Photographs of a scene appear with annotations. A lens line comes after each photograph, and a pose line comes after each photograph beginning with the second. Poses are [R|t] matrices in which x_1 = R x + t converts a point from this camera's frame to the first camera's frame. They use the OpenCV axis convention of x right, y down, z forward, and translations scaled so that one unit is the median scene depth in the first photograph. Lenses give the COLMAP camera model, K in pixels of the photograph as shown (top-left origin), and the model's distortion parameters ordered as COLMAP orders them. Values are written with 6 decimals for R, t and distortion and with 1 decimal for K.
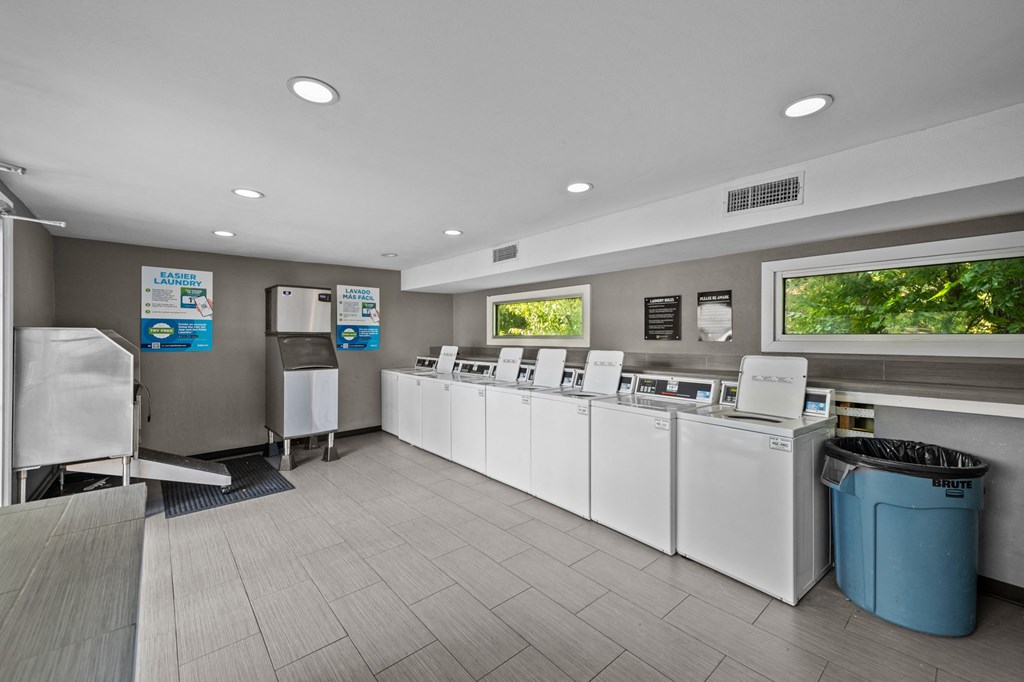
lens RADIAL K [[411.7, 0, 511.9], [0, 411.7, 337.5], [0, 0, 1]] dist [0.002497, -0.000209]
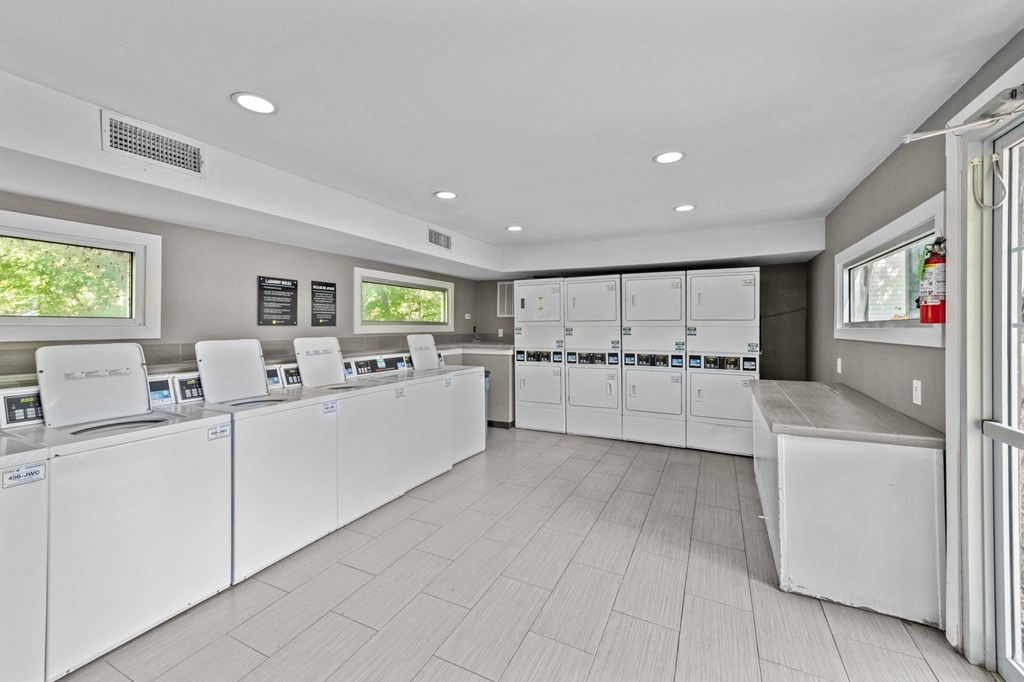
lens RADIAL K [[411.7, 0, 514.8], [0, 411.7, 323.7], [0, 0, 1]] dist [0.002497, -0.000209]
pose [[-0.391590, 0.004481, 0.920129, -0.702062], [0.001927, 0.999990, -0.004050, 0.006628], [-0.920138, 0.000188, -0.391595, 0.898006]]
